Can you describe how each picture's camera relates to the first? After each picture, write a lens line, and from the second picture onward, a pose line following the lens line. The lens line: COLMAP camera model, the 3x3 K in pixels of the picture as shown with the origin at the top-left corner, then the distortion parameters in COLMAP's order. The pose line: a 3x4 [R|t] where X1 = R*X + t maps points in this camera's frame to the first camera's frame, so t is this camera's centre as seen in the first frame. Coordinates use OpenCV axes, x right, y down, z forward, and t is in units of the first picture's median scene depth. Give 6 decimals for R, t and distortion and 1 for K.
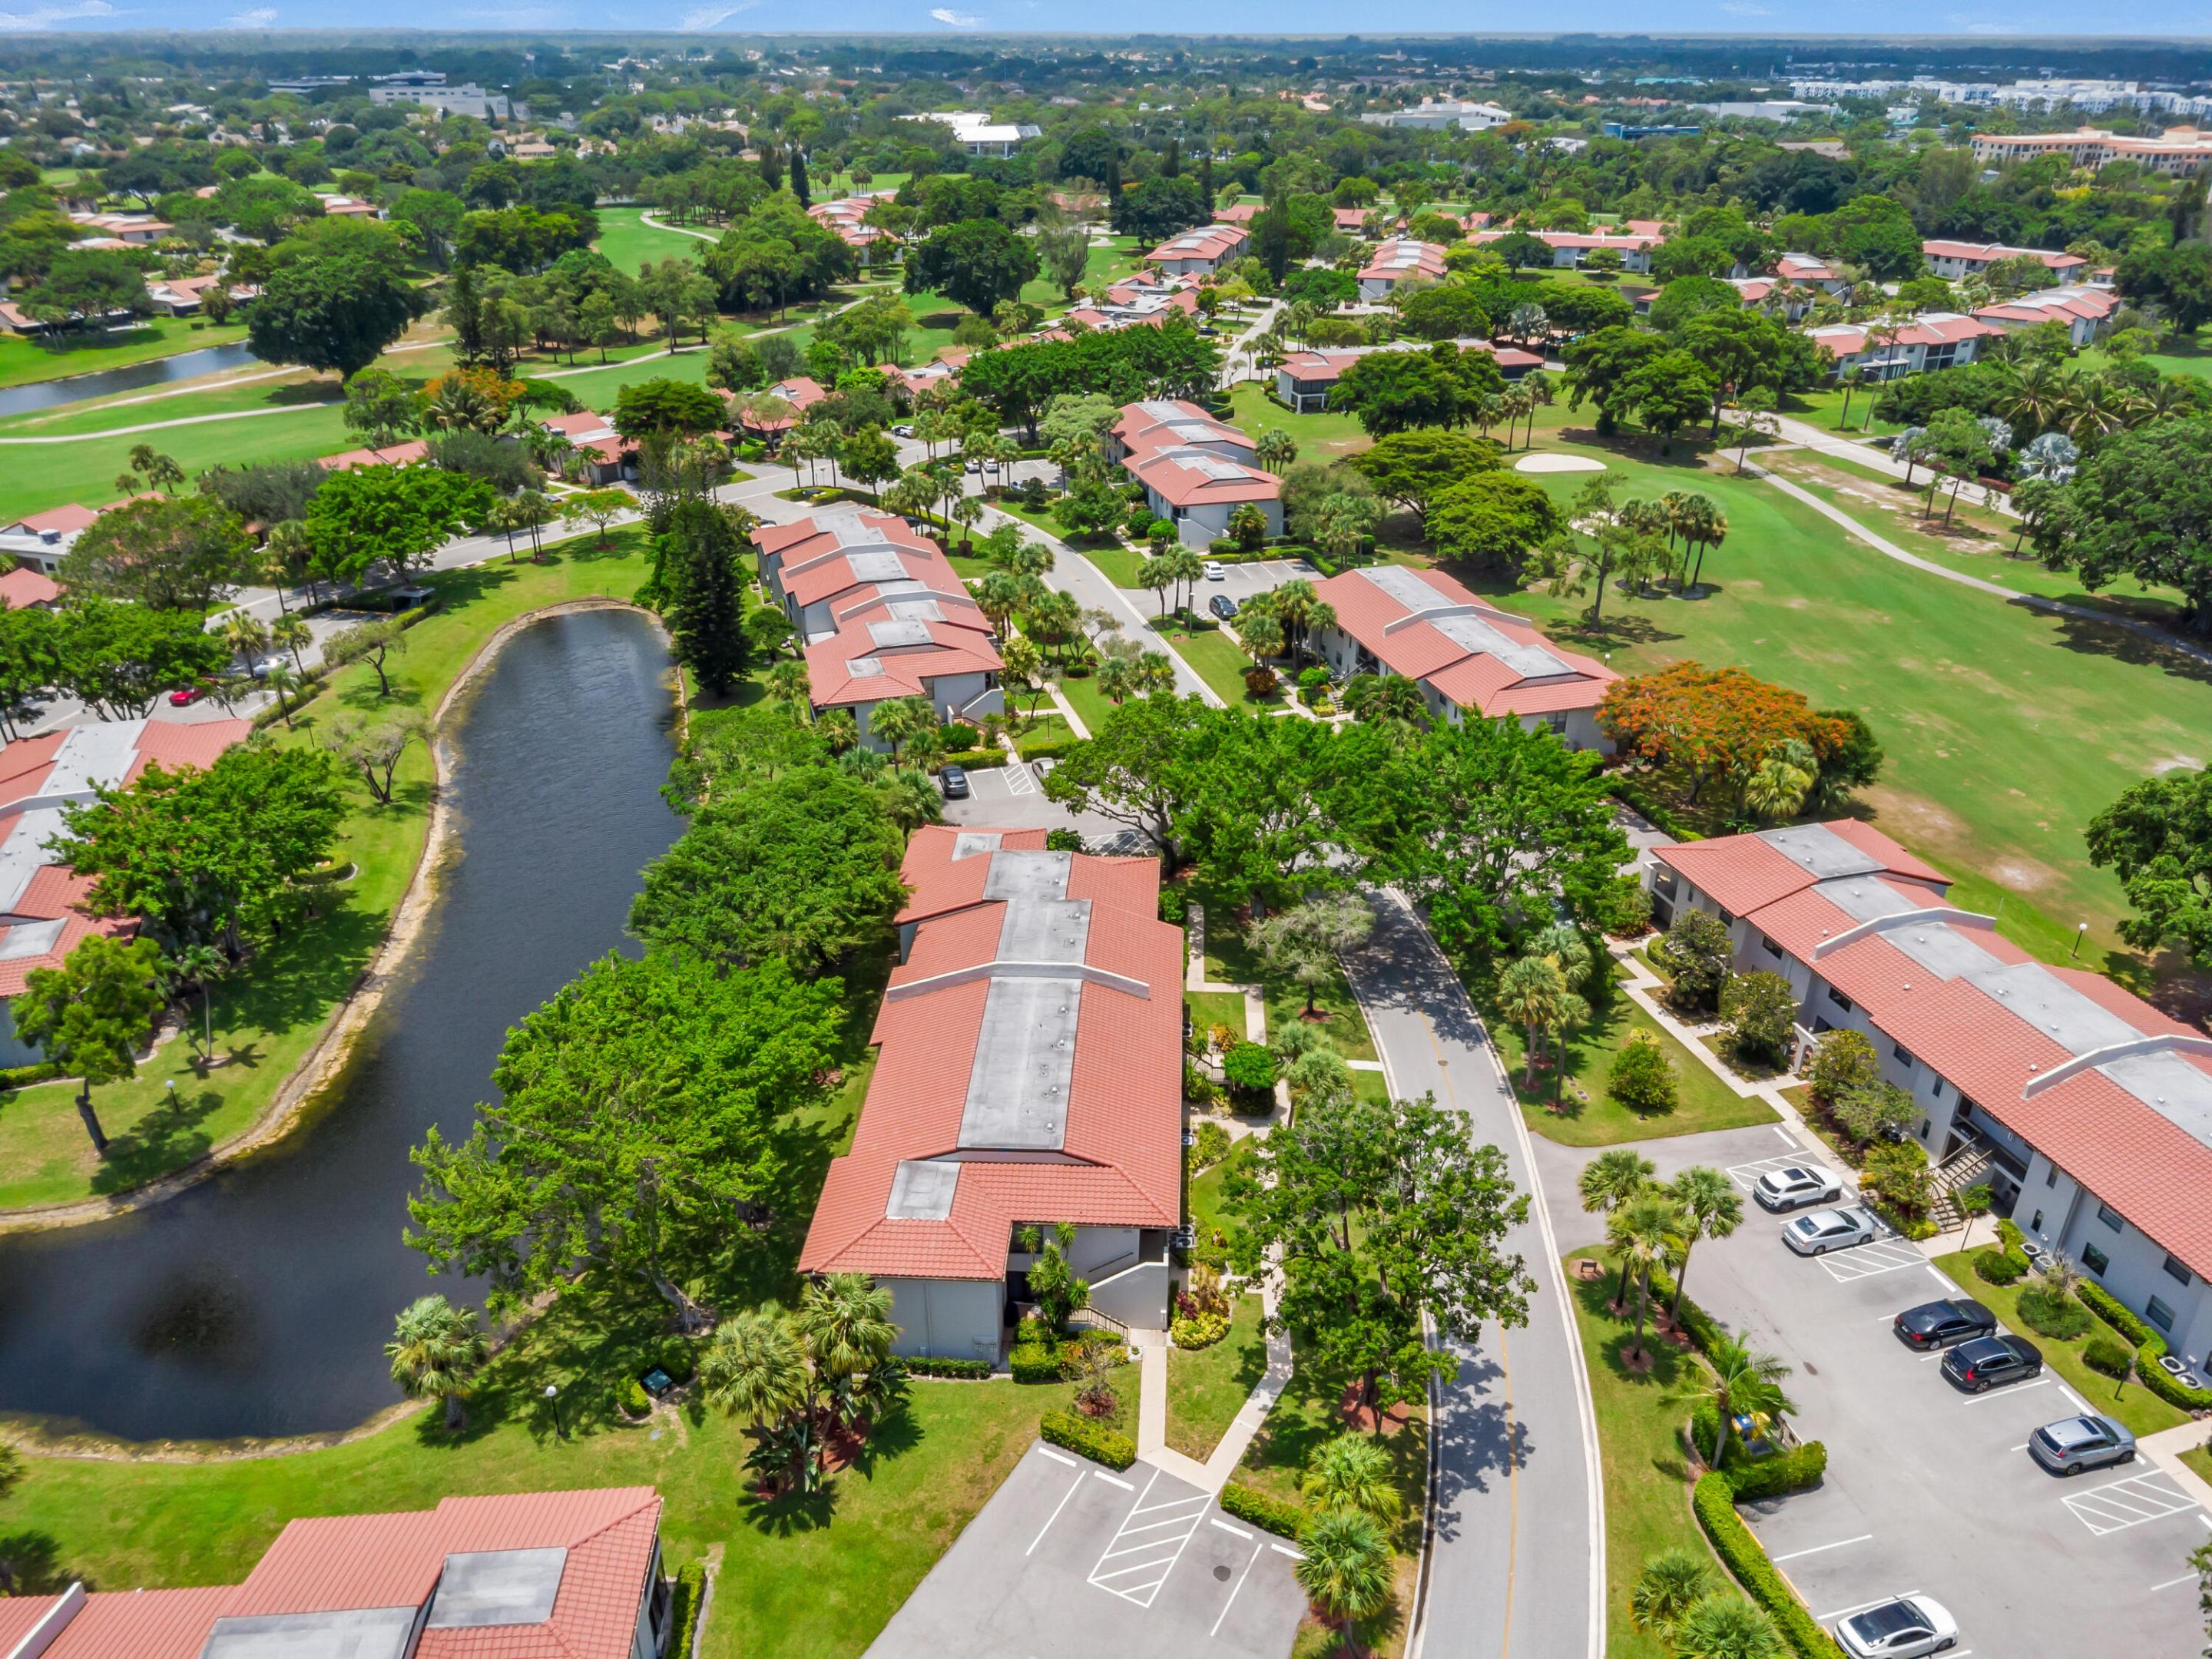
lens RADIAL K [[1604.5, 0, 1106.0], [0, 1604.5, 829.5], [0, 0, 1]] dist [0.023139, -0.020735]
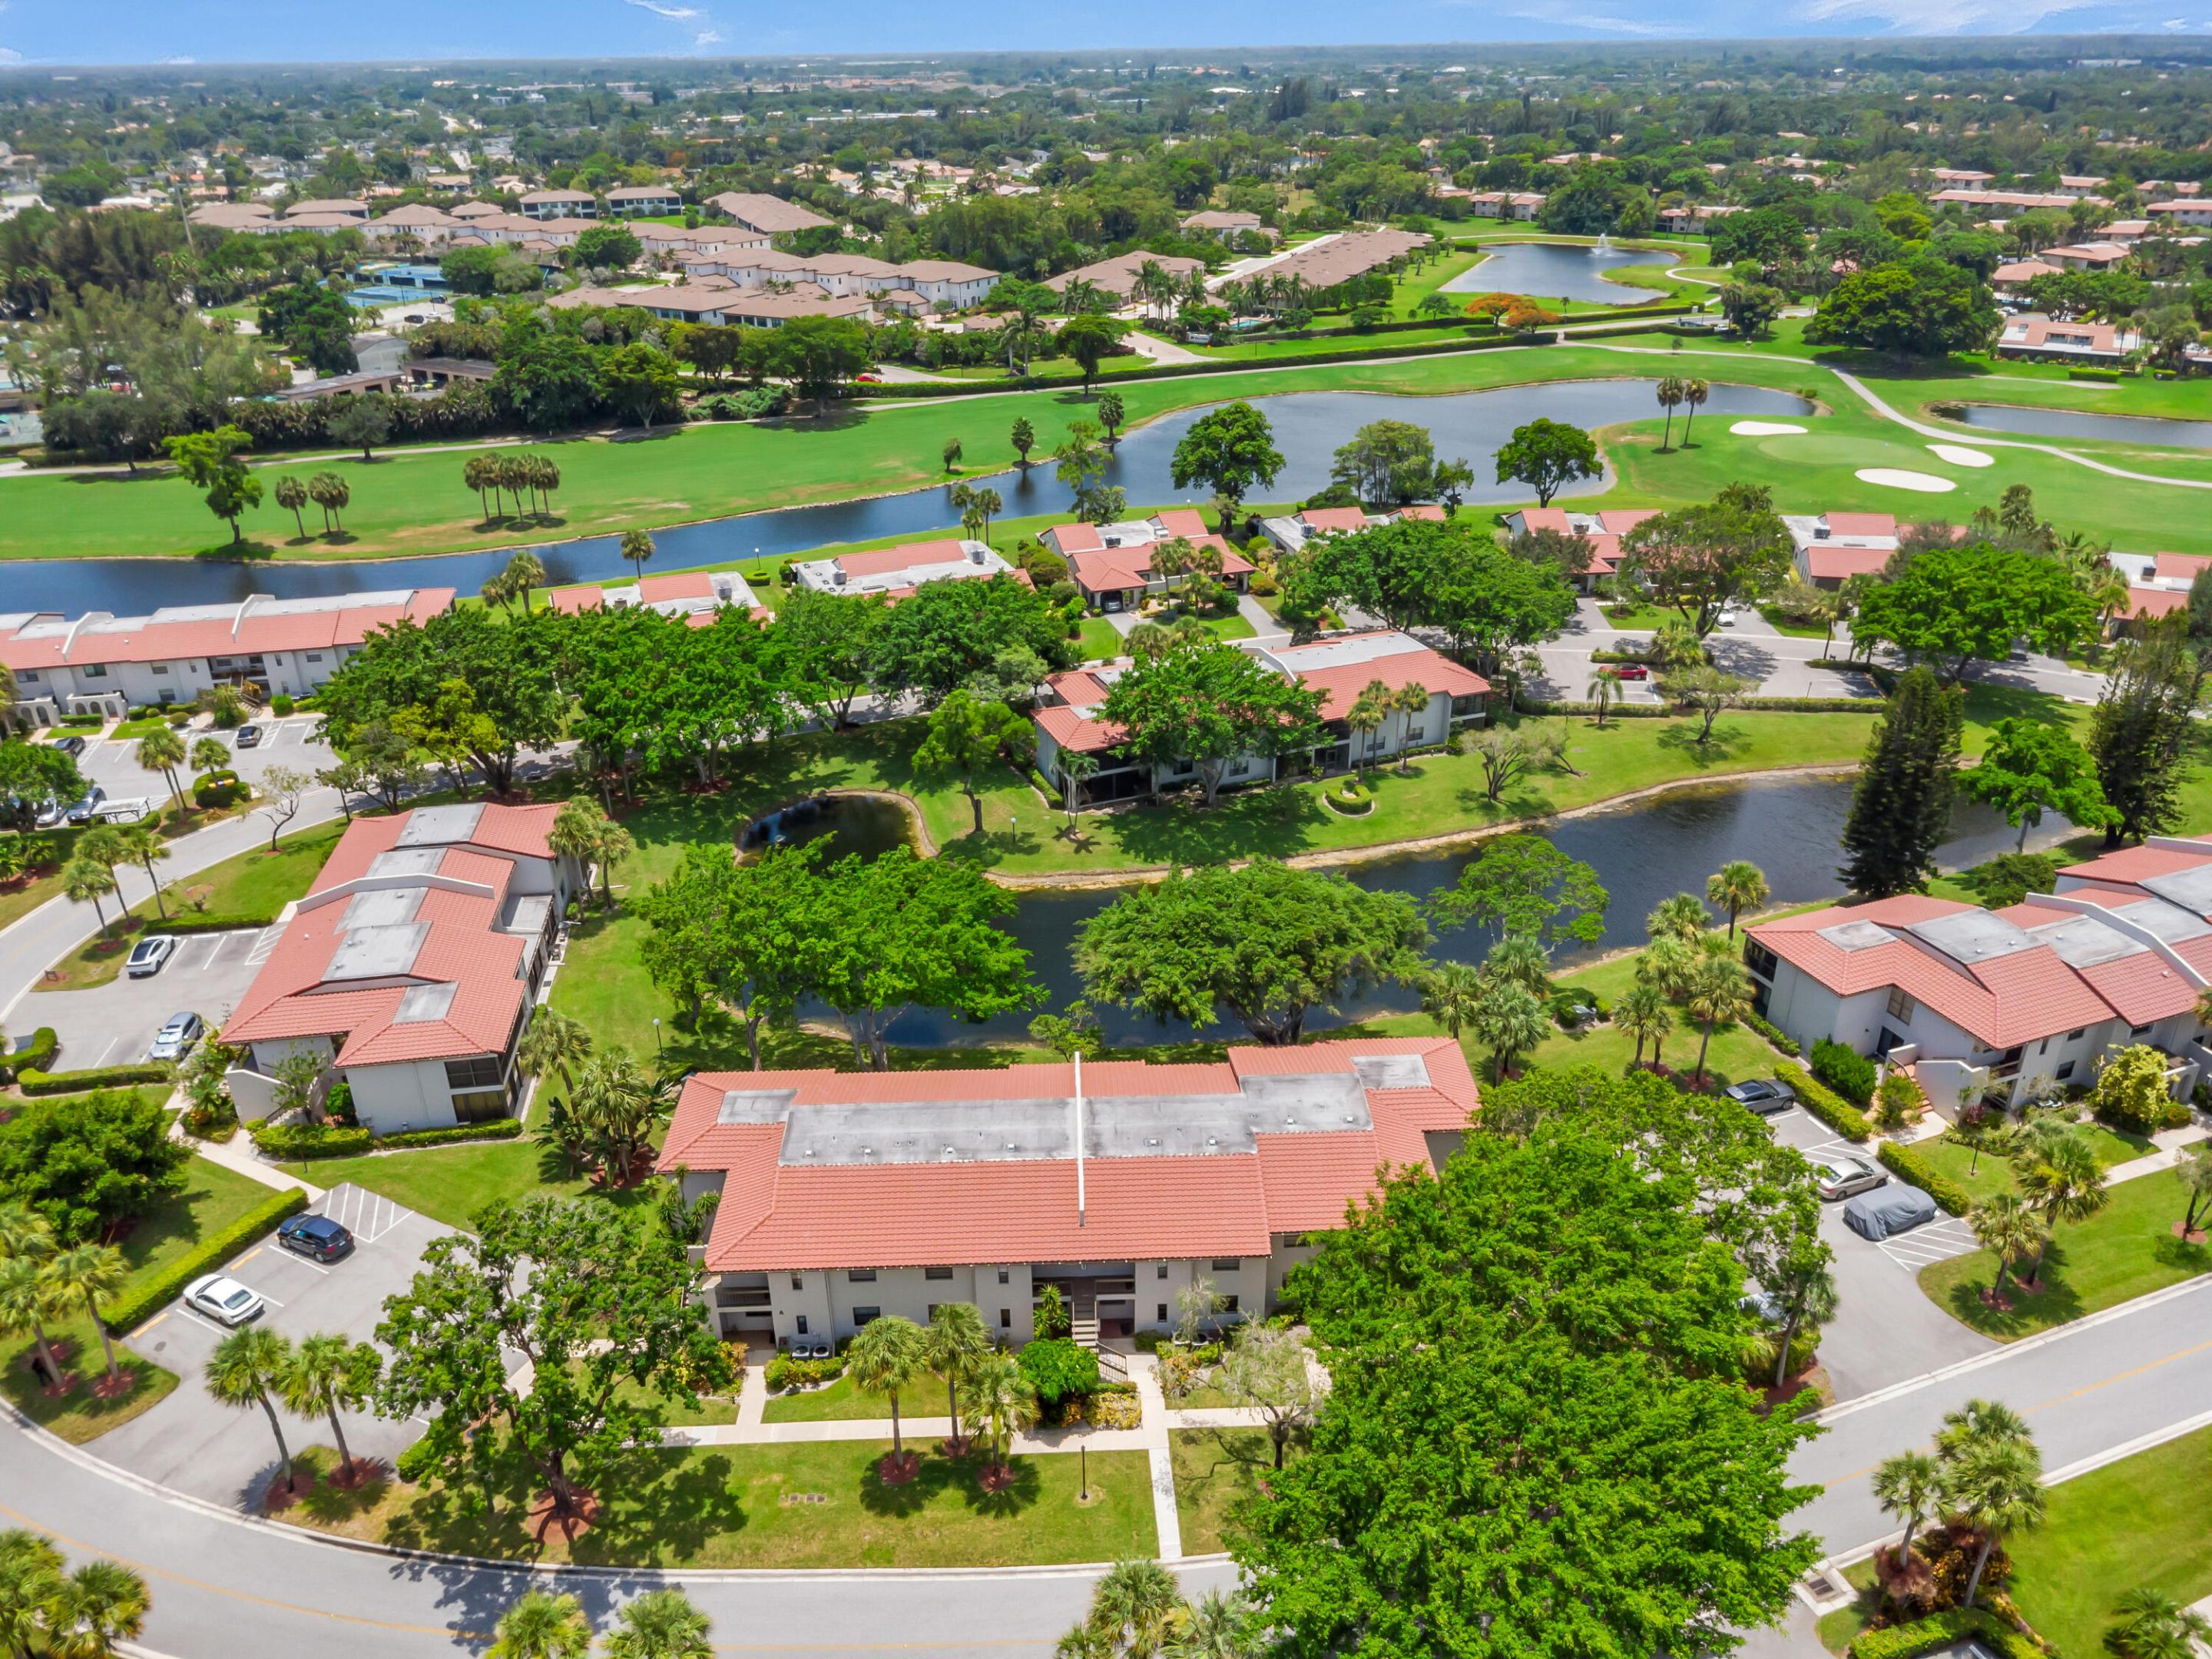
lens RADIAL K [[1604.5, 0, 1106.0], [0, 1604.5, 829.5], [0, 0, 1]] dist [0.023139, -0.020735]
pose [[0.078043, 0.441490, -0.893866, 0.877842], [-0.437231, 0.820929, 0.367292, -0.490983], [0.895956, 0.362162, 0.257101, 0.871621]]
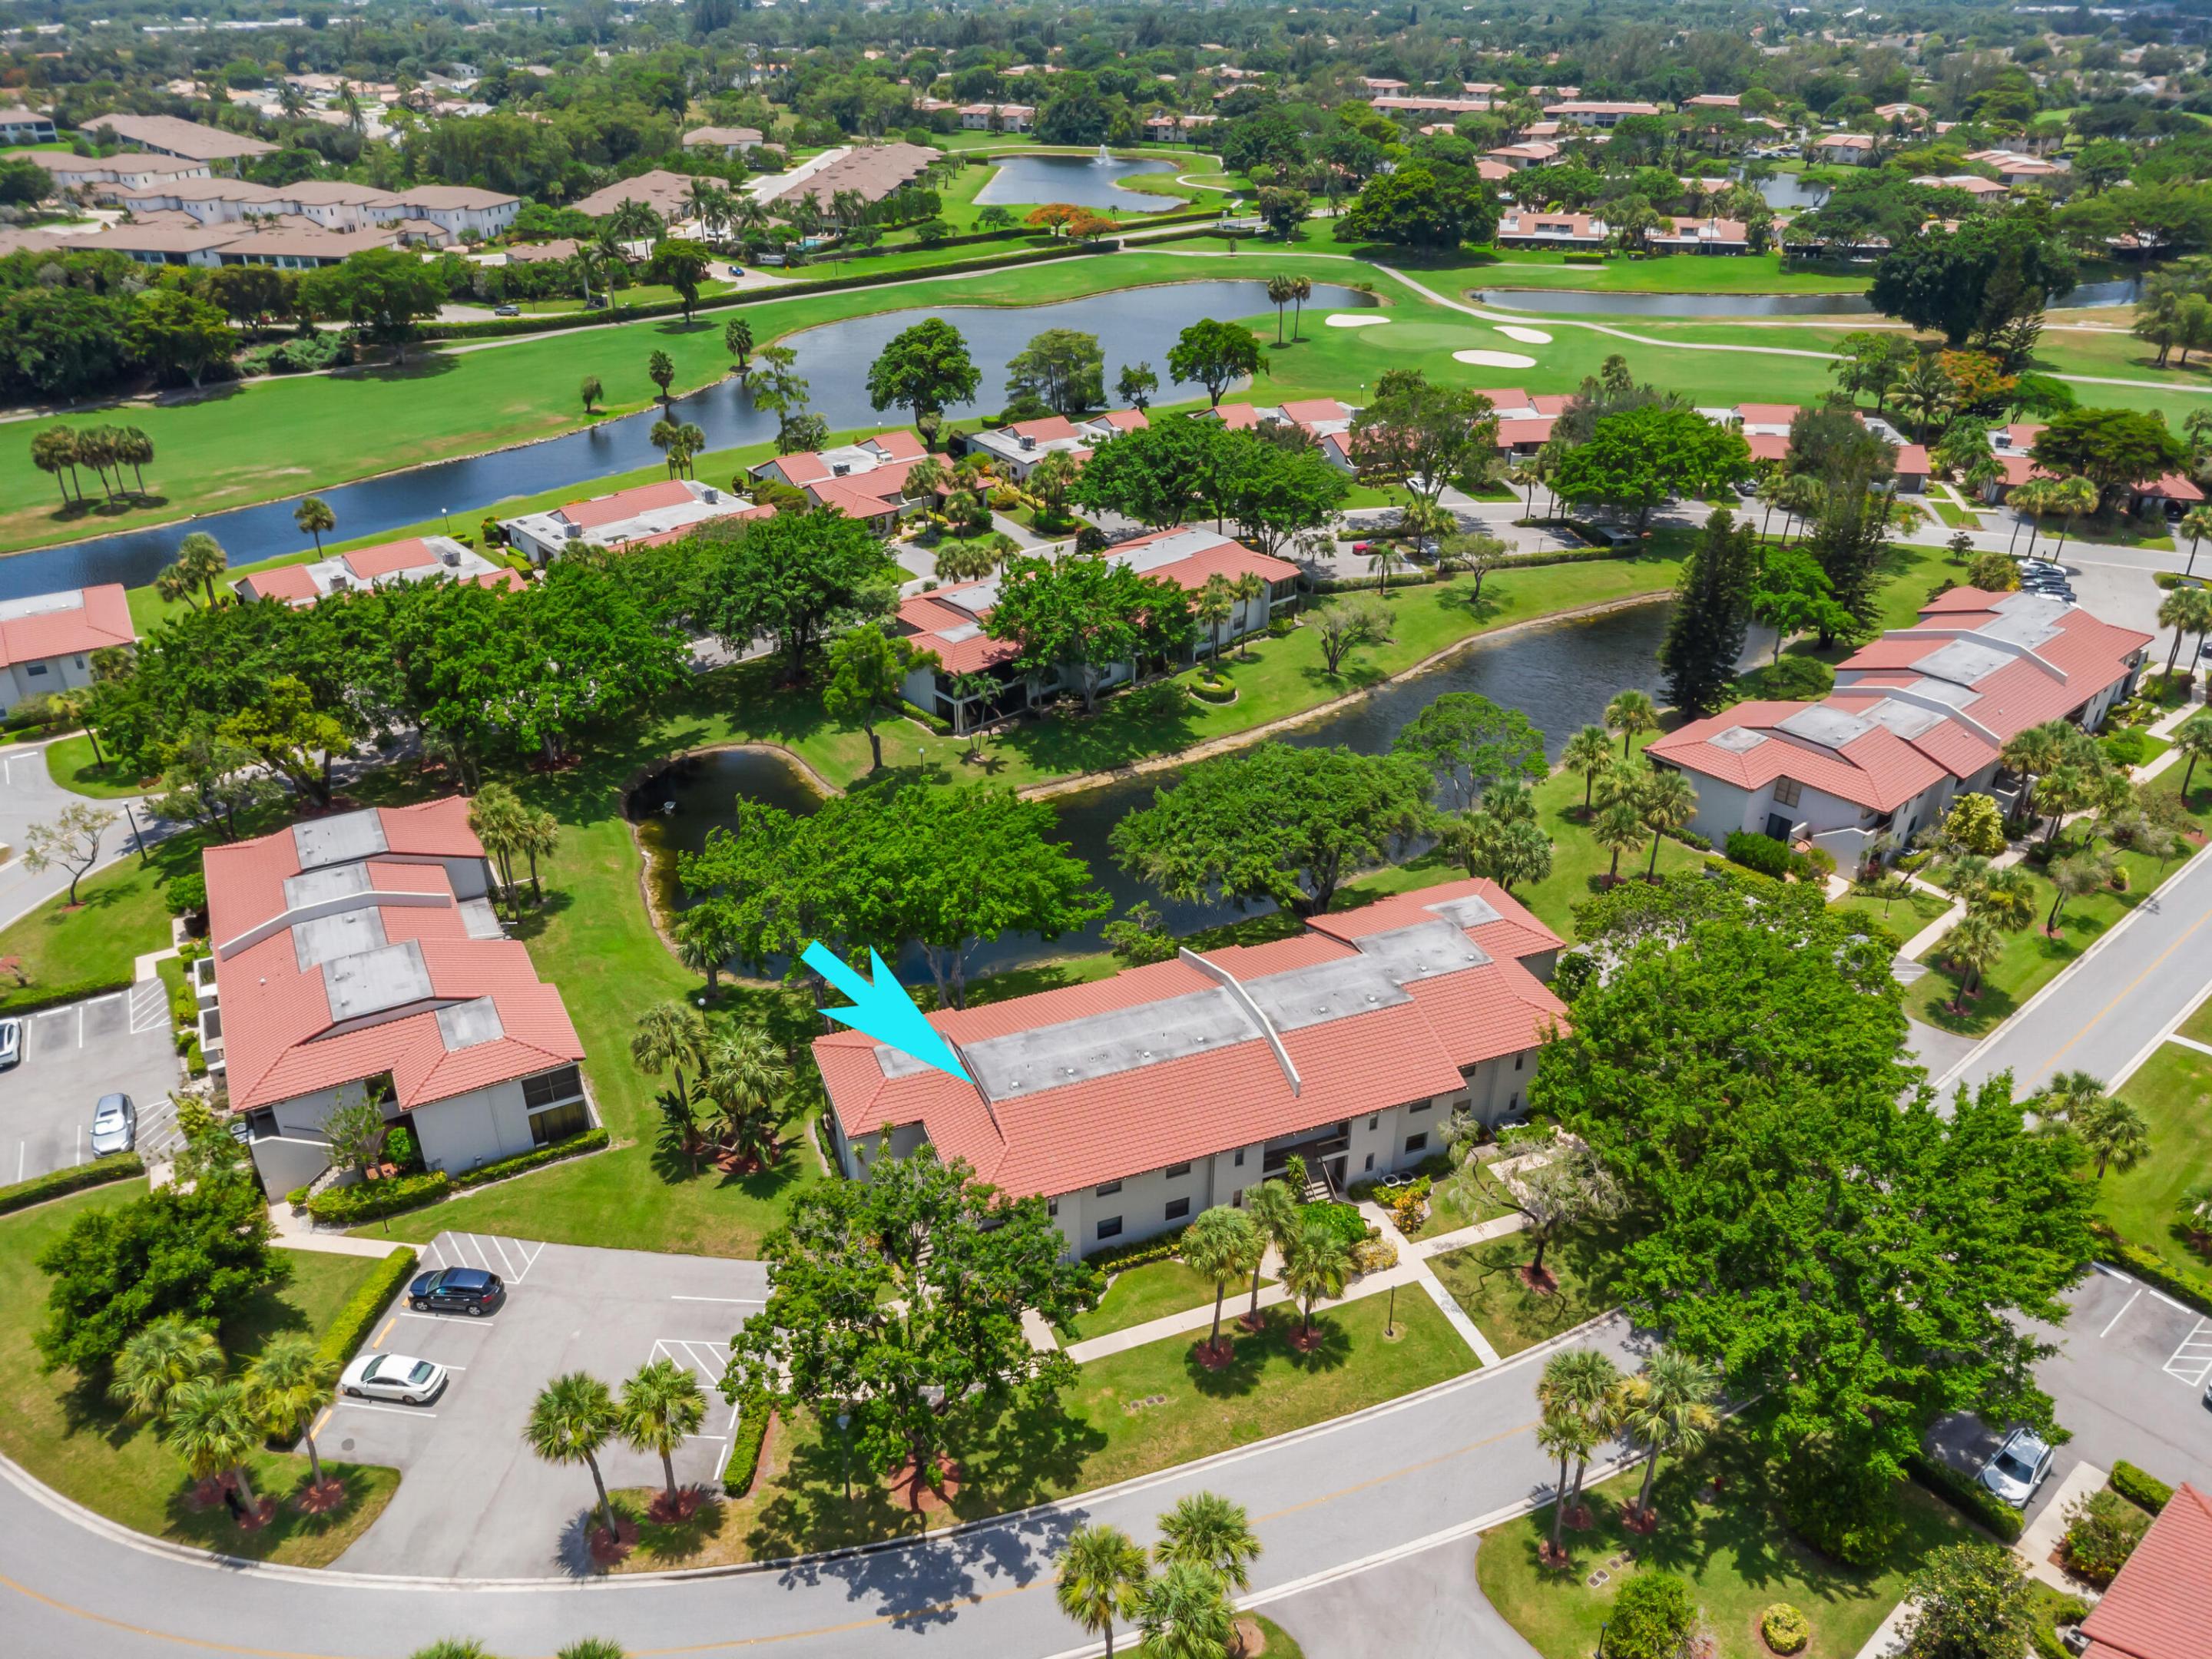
lens RADIAL K [[1604.5, 0, 1106.0], [0, 1604.5, 829.5], [0, 0, 1]] dist [0.023139, -0.020735]
pose [[0.412353, 0.442633, -0.796267, 0.793248], [-0.412812, 0.869937, 0.269808, -0.283945], [0.812128, 0.217452, 0.541445, 0.468101]]
